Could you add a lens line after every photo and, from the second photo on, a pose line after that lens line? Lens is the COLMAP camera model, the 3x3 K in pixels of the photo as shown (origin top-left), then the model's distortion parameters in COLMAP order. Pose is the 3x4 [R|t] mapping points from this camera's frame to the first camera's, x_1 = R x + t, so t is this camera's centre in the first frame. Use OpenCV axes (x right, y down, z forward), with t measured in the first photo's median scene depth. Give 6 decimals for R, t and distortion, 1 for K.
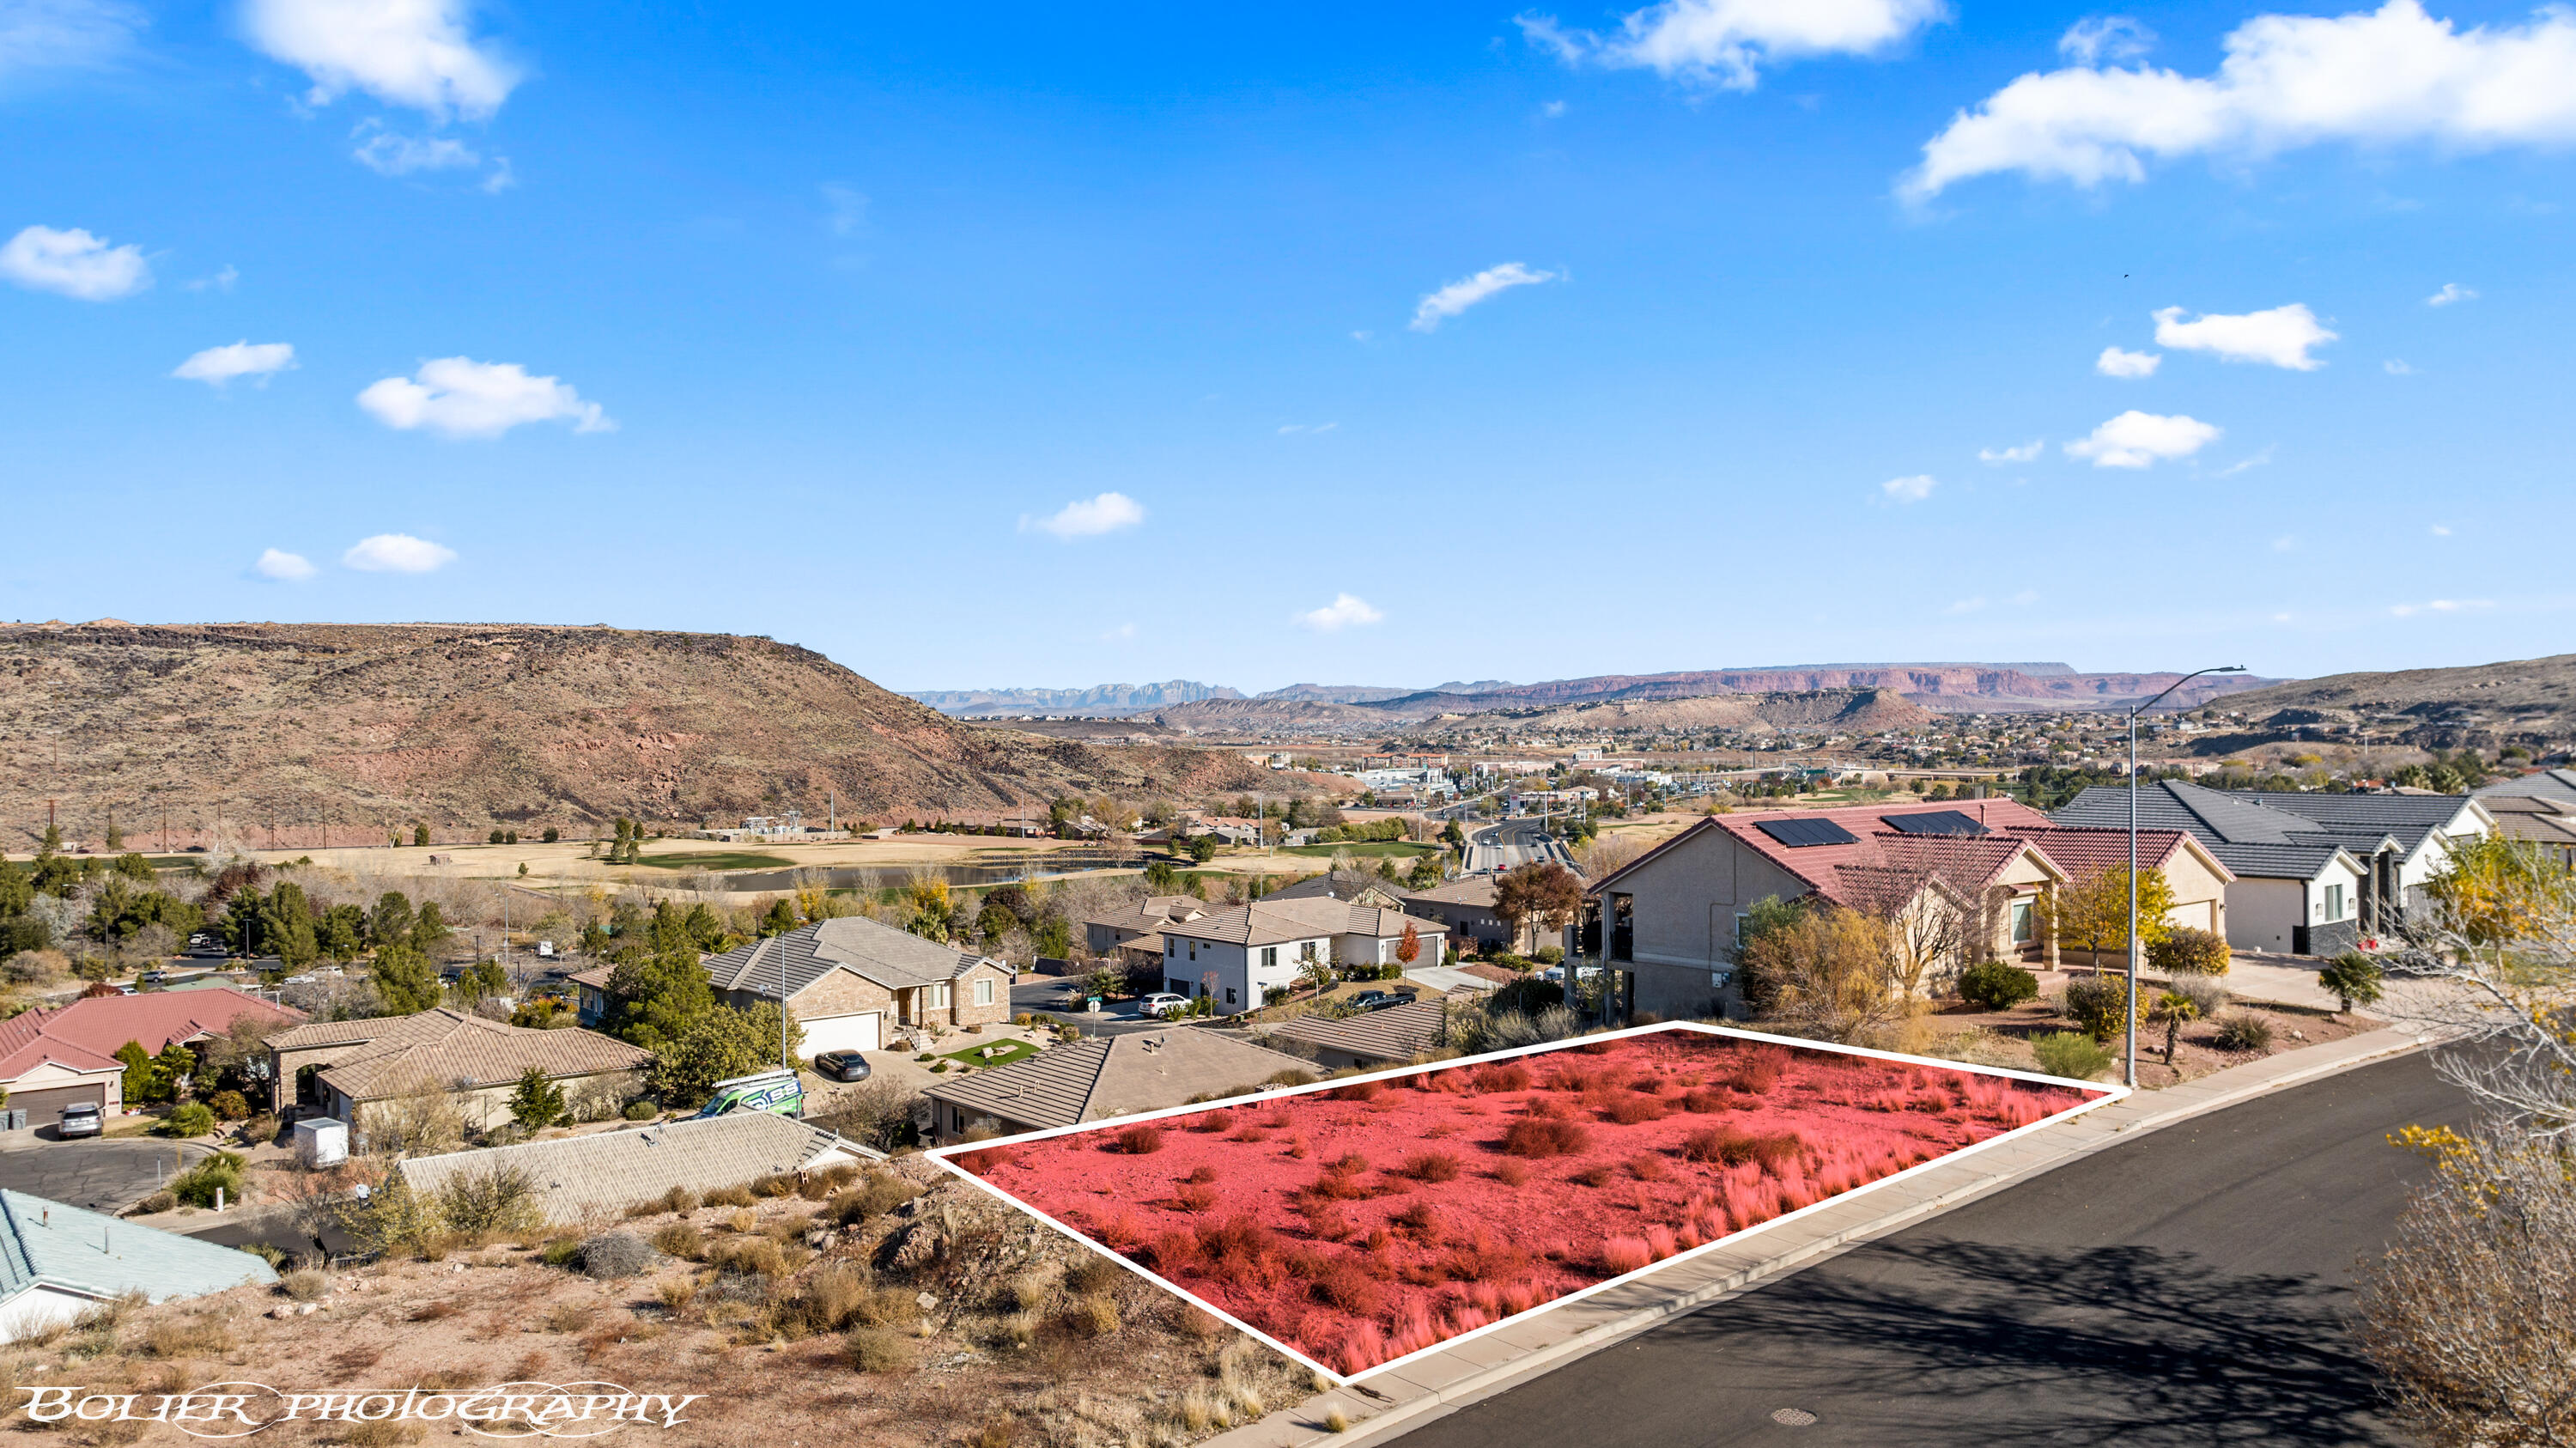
lens RADIAL K [[1835.1, 0, 1283.4], [0, 1835.1, 738.0], [0, 0, 1]] dist [-0.019810, -0.009113]
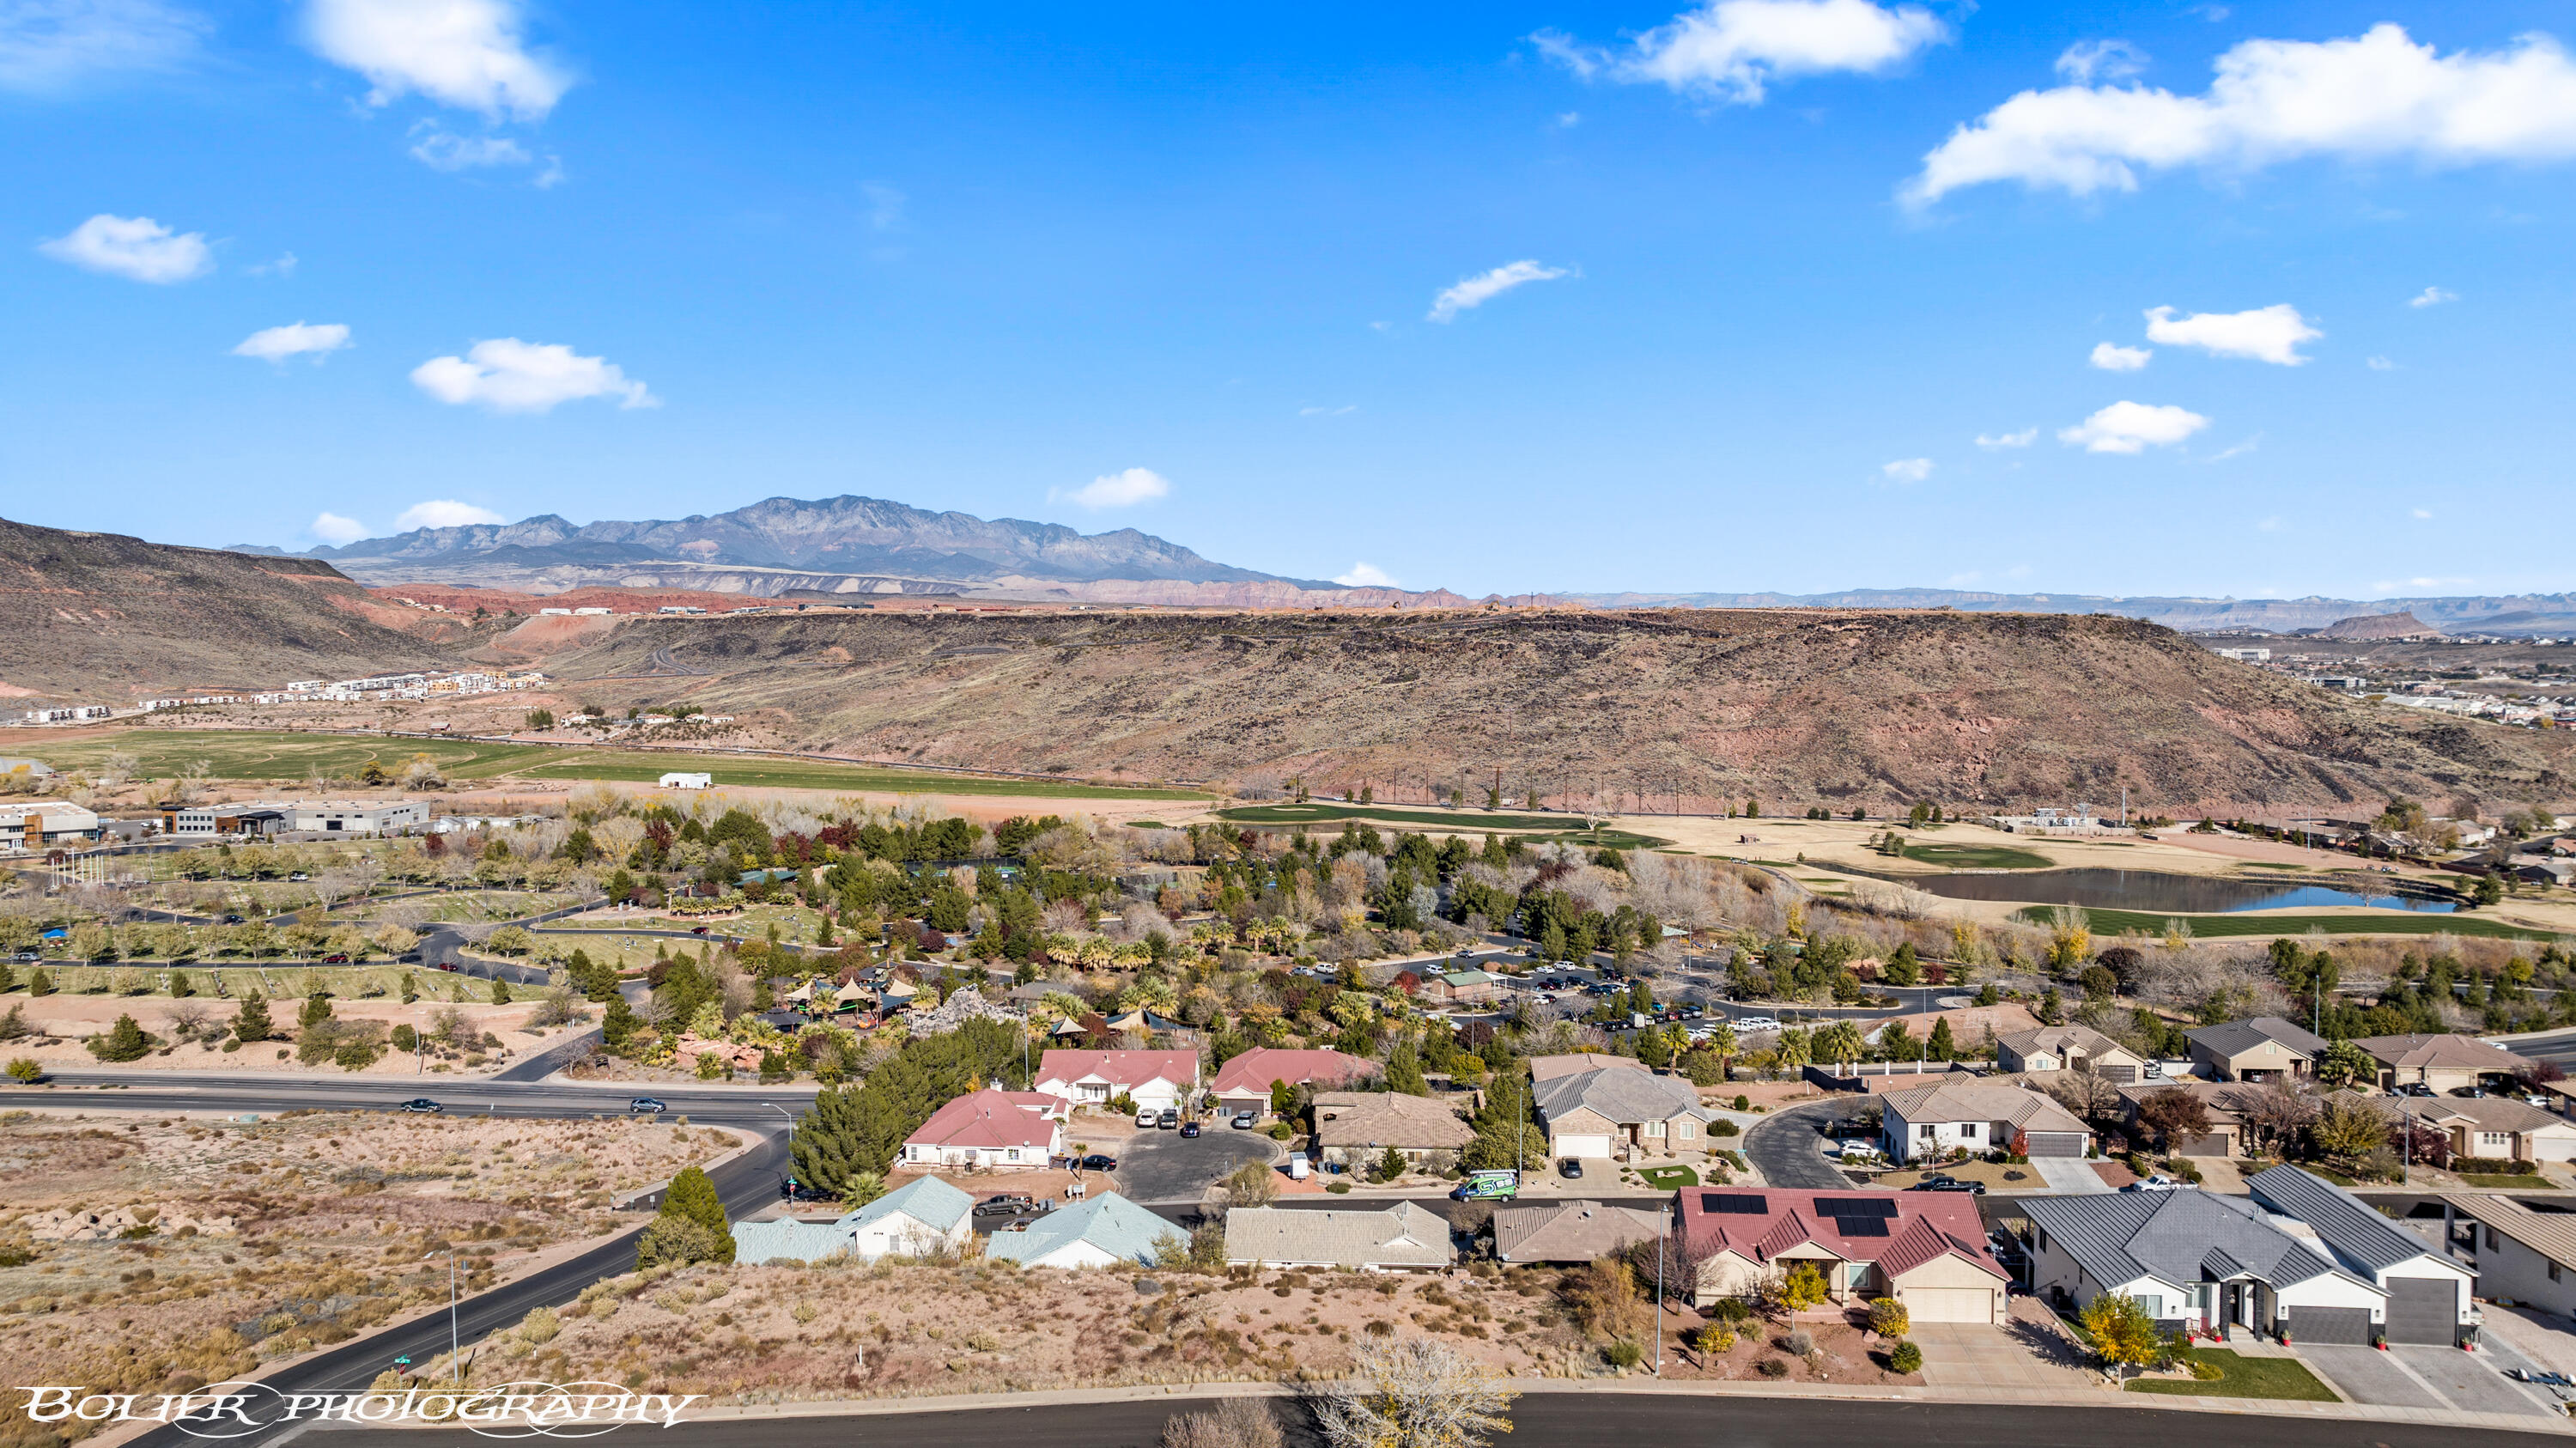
lens RADIAL K [[1819.7, 0, 1286.1], [0, 1819.7, 731.7], [0, 0, 1]] dist [-0.043984, 0.041839]
pose [[0.721150, 0.040037, -0.691622, 0.107954], [-0.006744, 0.998687, 0.050780, -0.046569], [0.692747, -0.031956, 0.720473, -0.059244]]
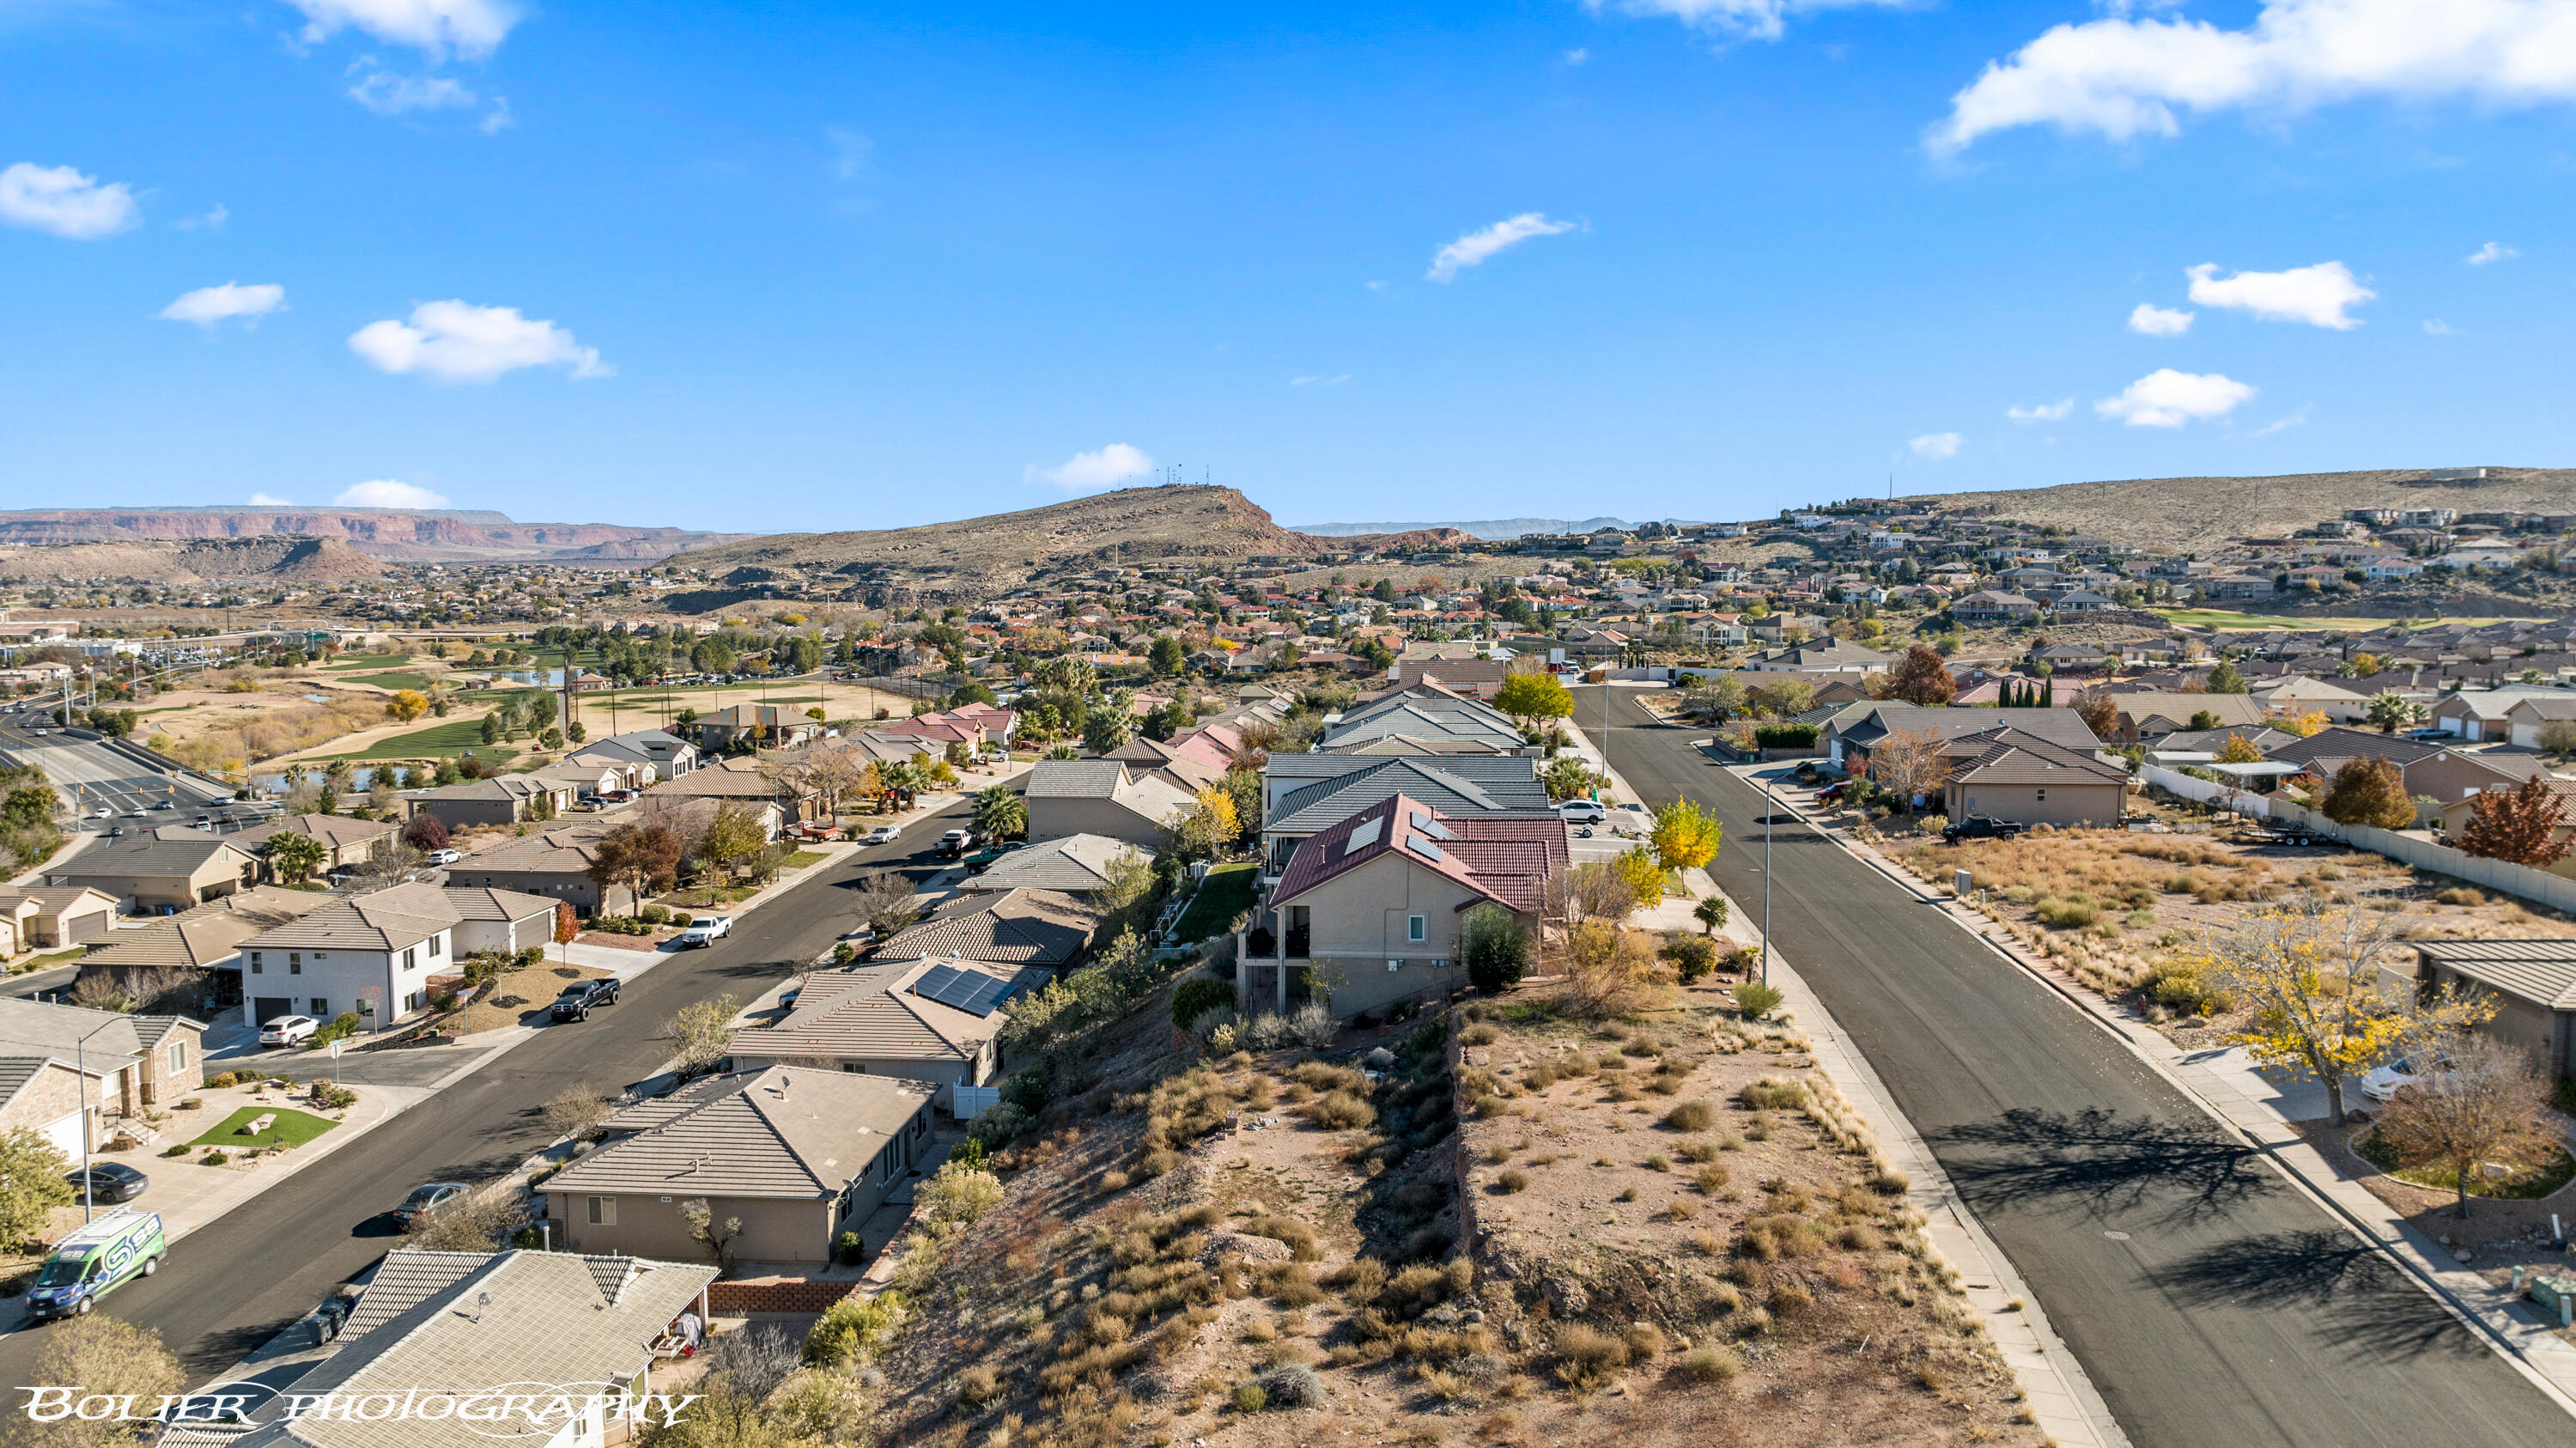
lens RADIAL K [[1808.7, 0, 1286.7], [0, 1808.7, 728.4], [0, 0, 1]] dist [-0.026141, 0.006756]
pose [[0.685214, -0.055931, 0.726191, -0.066012], [-0.001704, 0.996921, 0.078390, -0.012475], [-0.728340, -0.054951, 0.683009, 0.013640]]
